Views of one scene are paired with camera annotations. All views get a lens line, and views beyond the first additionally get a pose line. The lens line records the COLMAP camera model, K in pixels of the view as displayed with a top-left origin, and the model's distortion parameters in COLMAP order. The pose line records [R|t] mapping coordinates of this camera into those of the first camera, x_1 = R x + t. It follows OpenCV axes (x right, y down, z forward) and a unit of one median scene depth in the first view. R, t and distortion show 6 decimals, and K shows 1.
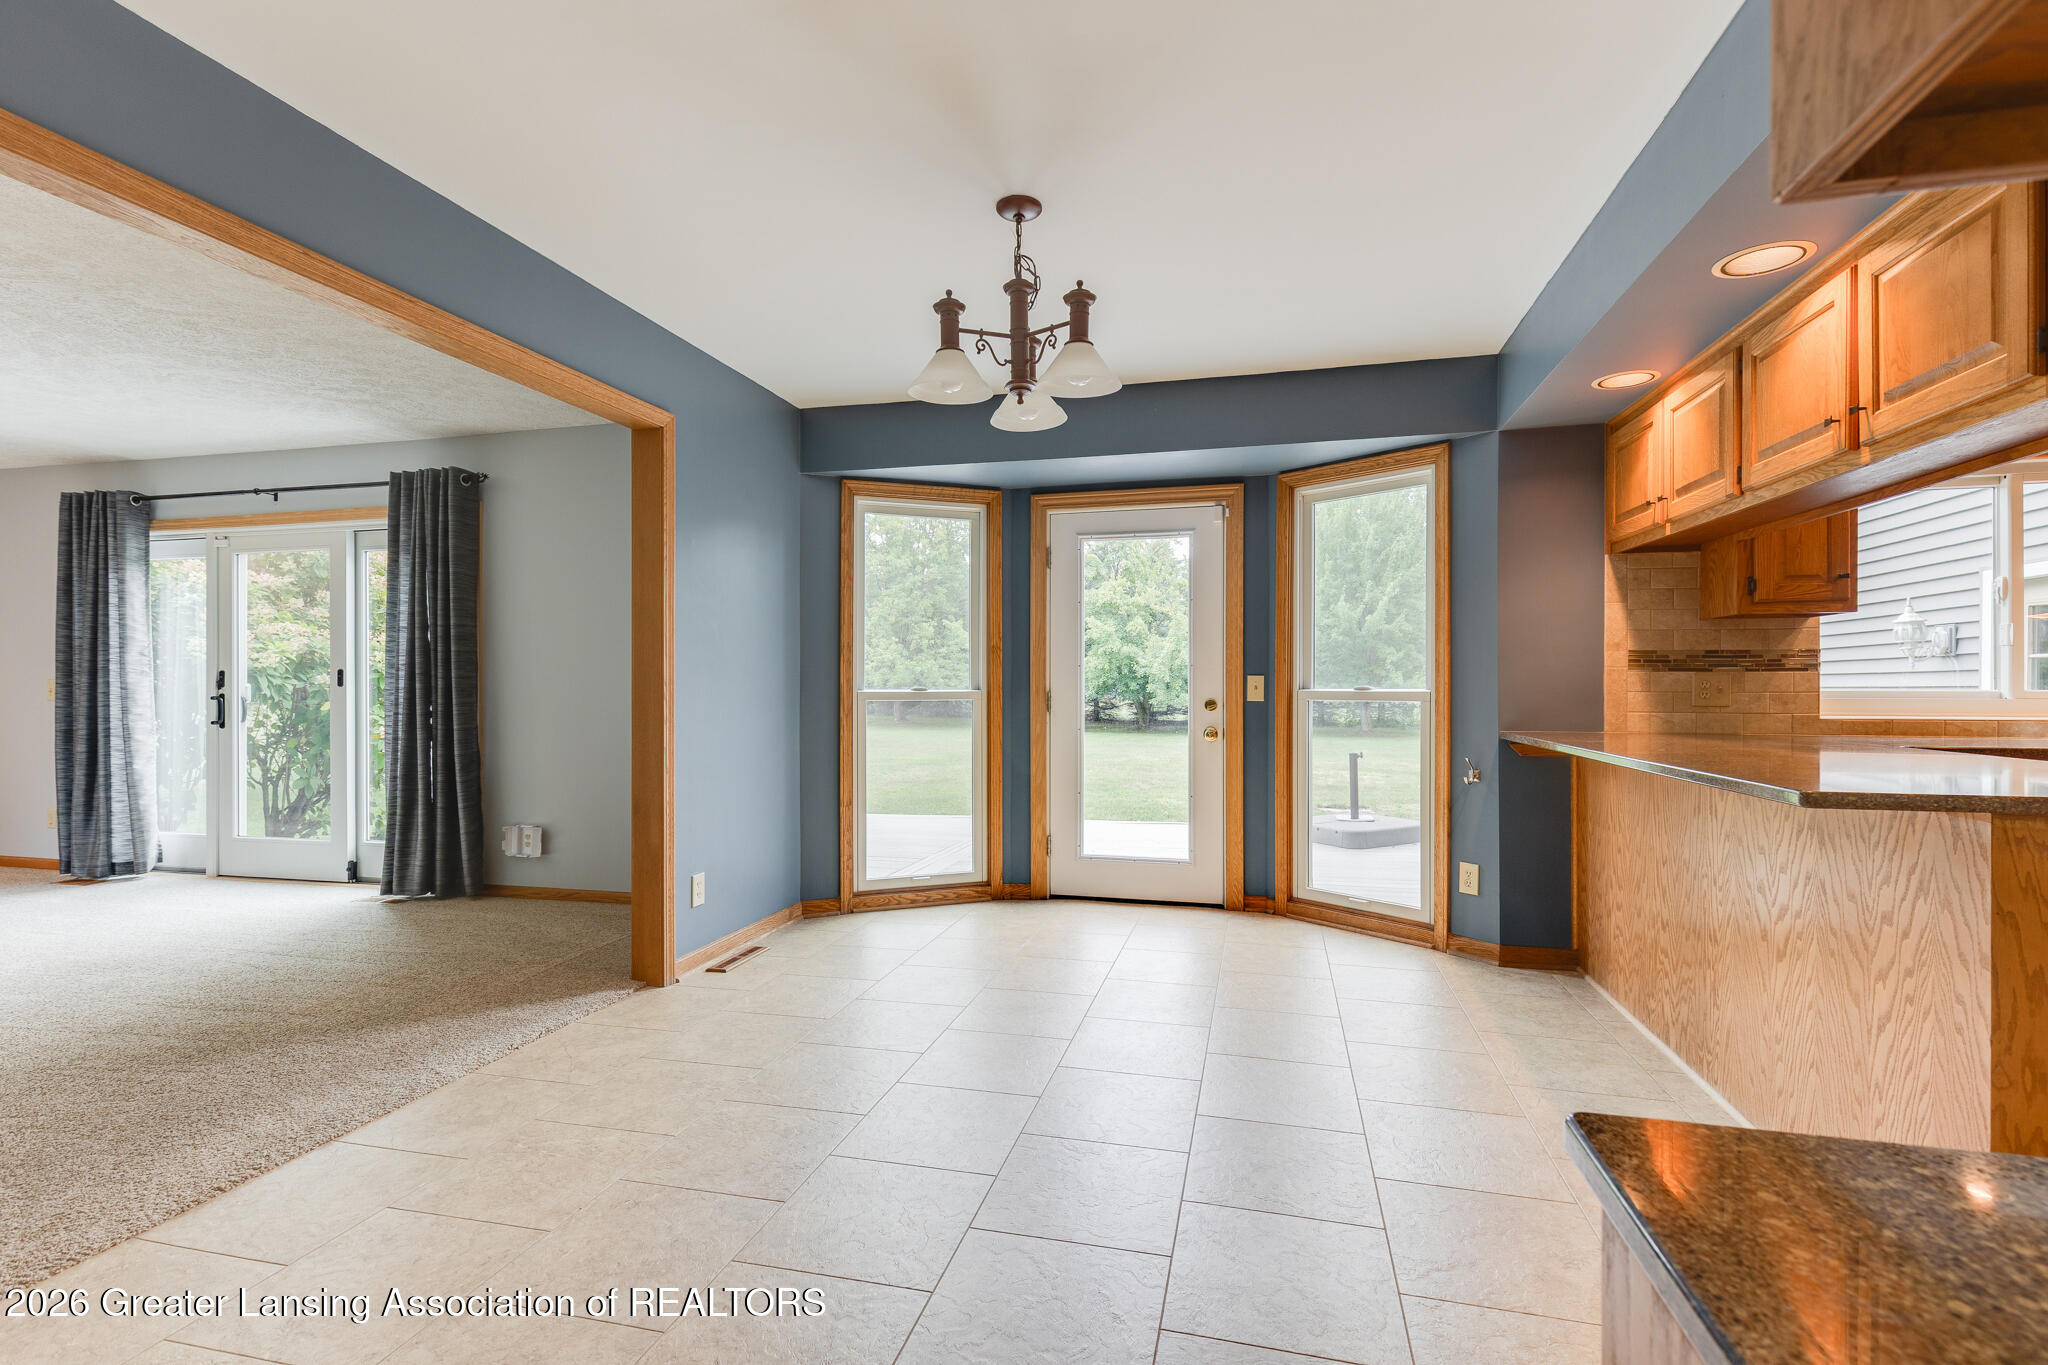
lens RADIAL K [[938.4, 0, 1031.5], [0, 938.4, 679.5], [0, 0, 1]] dist [0.005443, 0.000460]
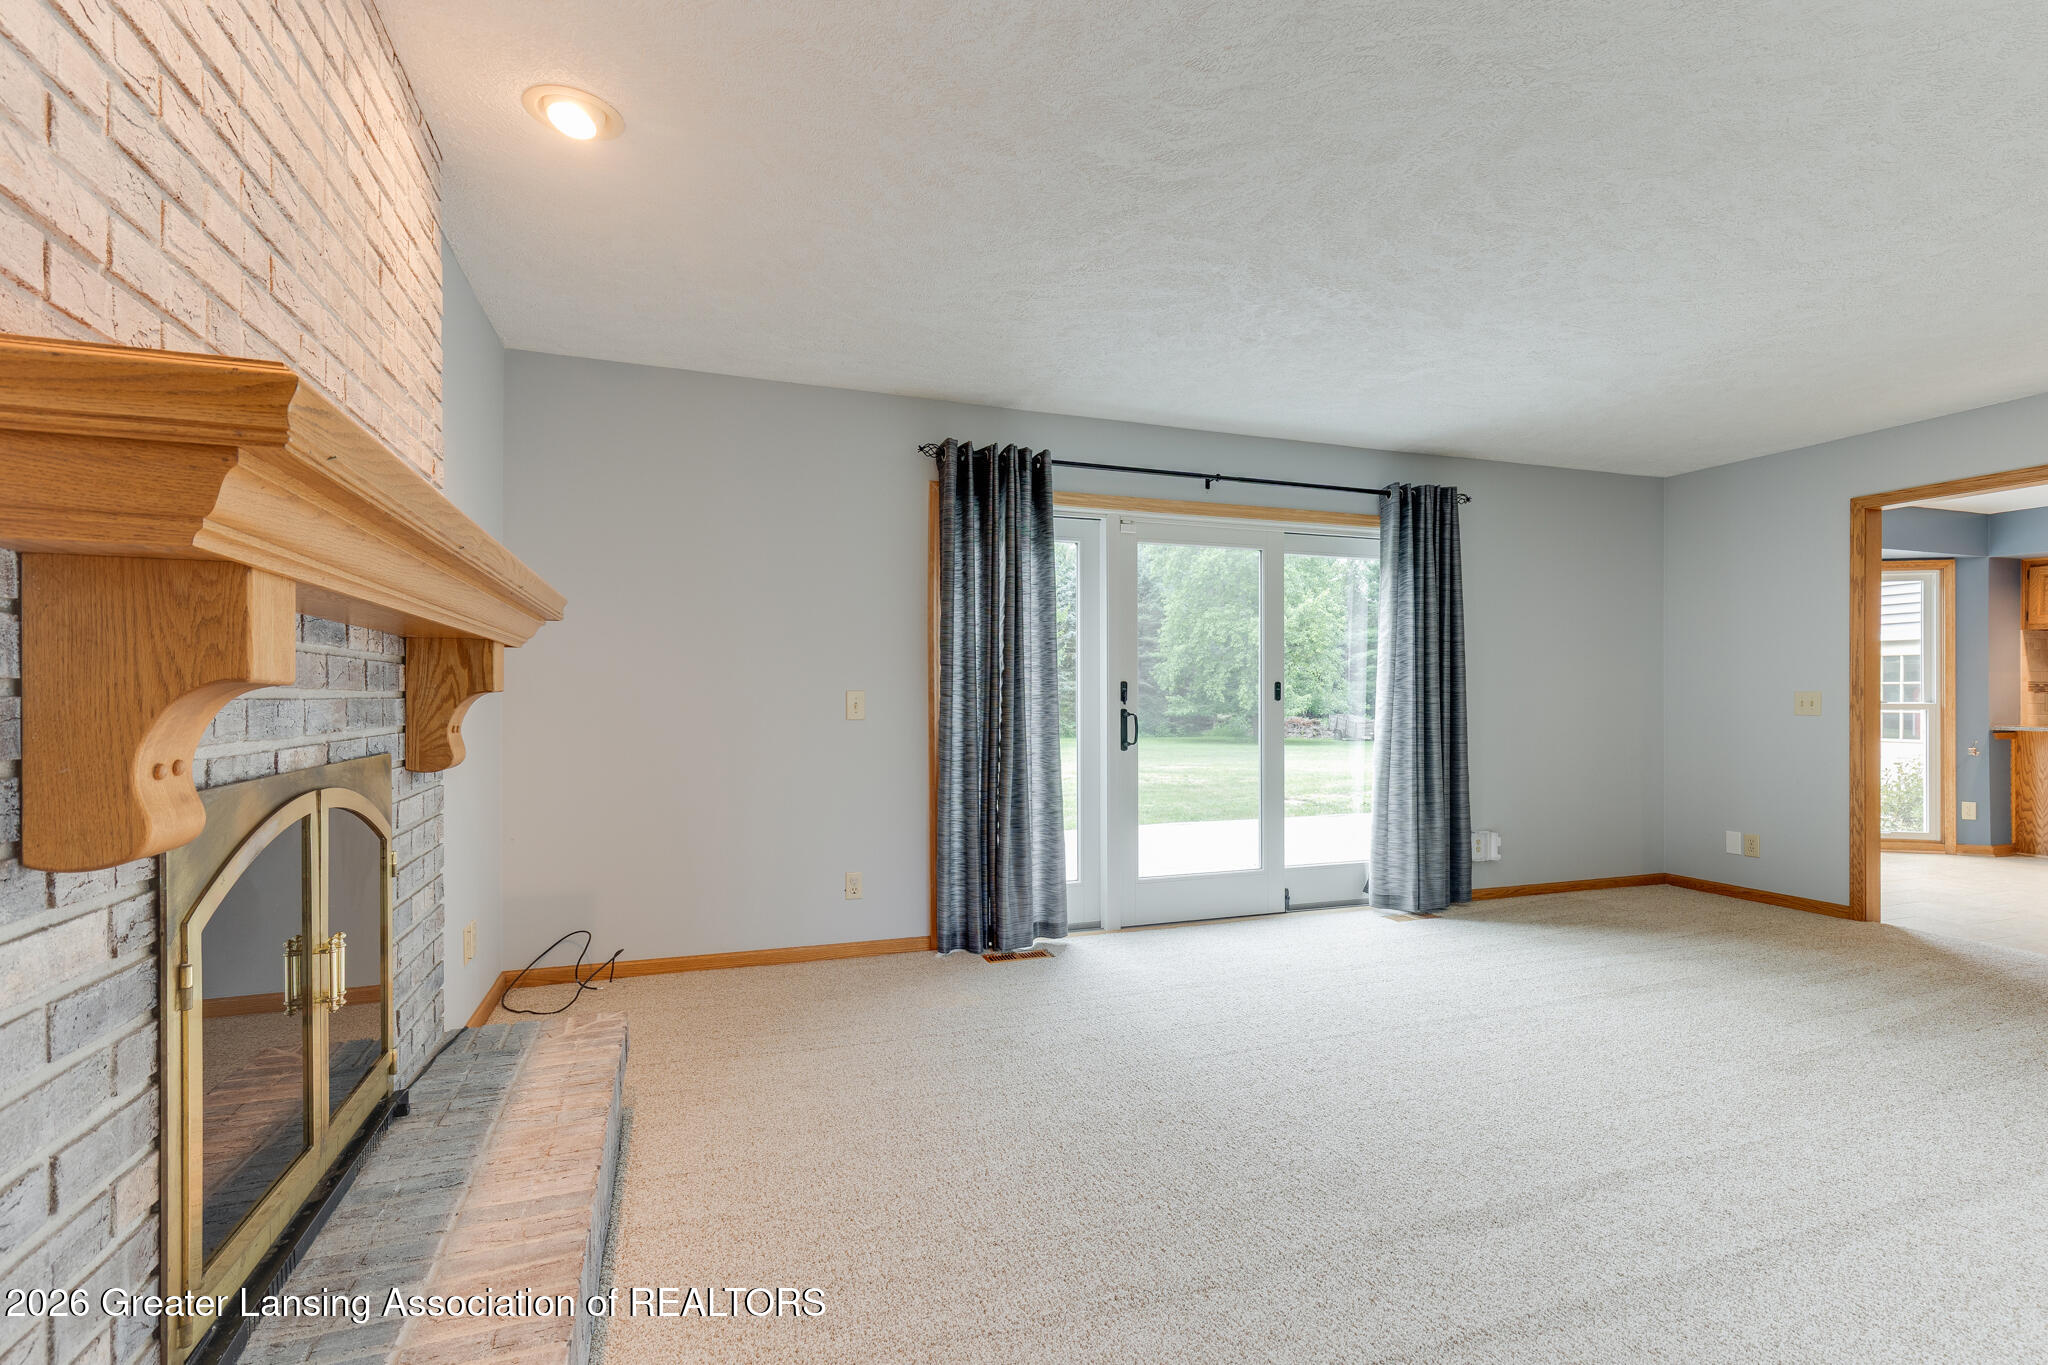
lens RADIAL K [[973.0, 0, 1027.9], [0, 973.0, 701.6], [0, 0, 1]] dist [0.002336, 0.000271]
pose [[0.831129, 0.000202, 0.556079, -1.428445], [-0.004621, 0.999968, 0.006543, 0.003612], [-0.556060, -0.008008, 0.831104, 0.333856]]
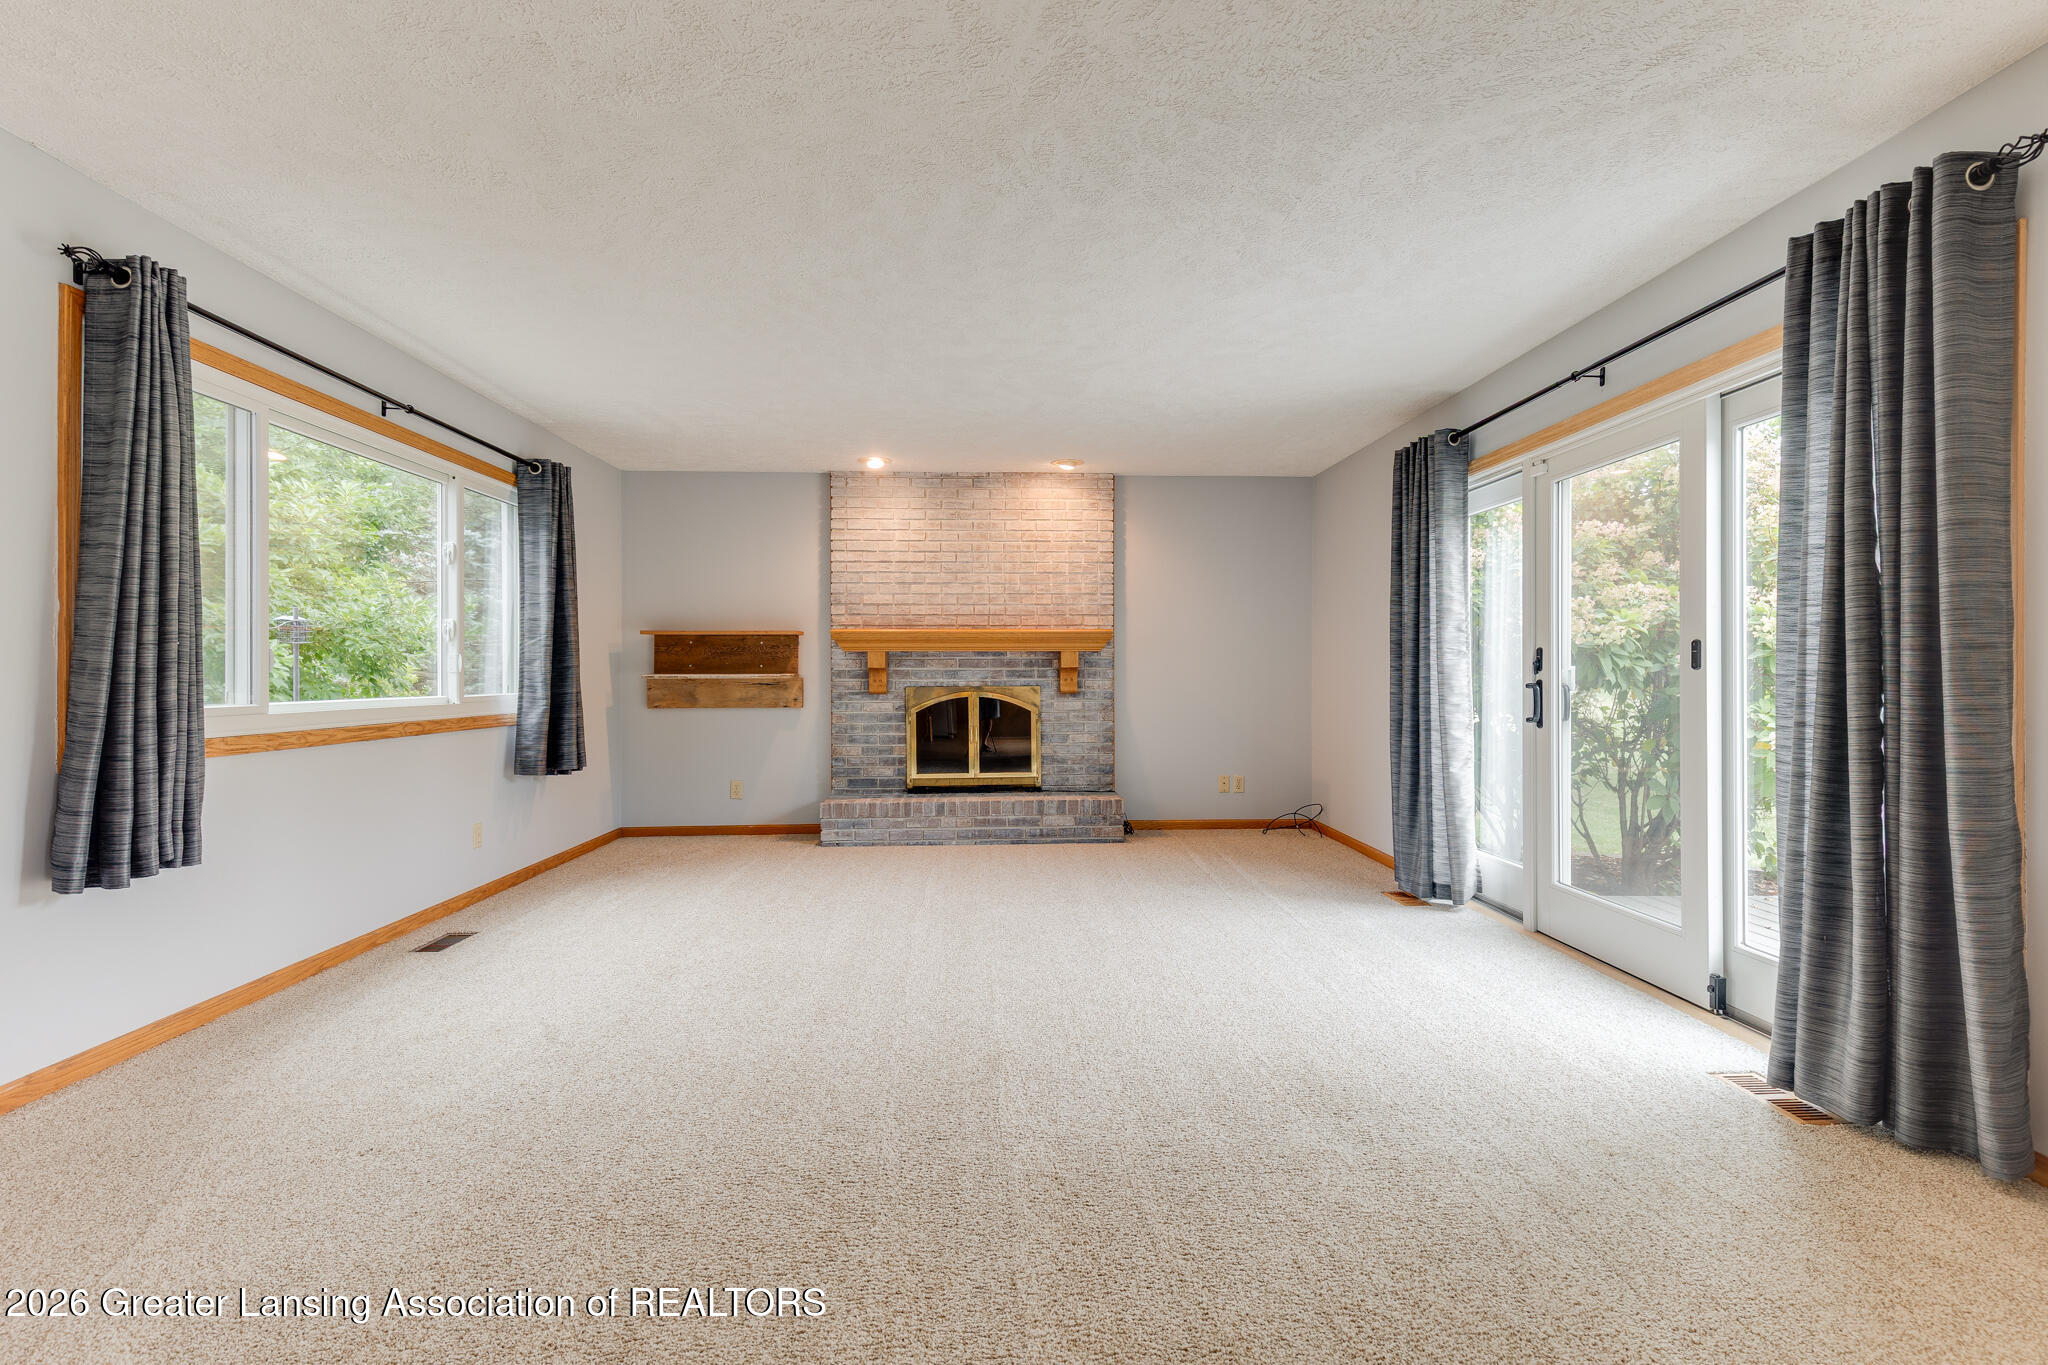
lens RADIAL K [[938.4, 0, 1031.5], [0, 938.4, 679.5], [0, 0, 1]] dist [0.005443, 0.000460]
pose [[0.292324, 0.007573, -0.956289, -0.289082], [0.007848, 0.999916, 0.010318, 0.004405], [0.956287, -0.010521, 0.292240, 0.423713]]
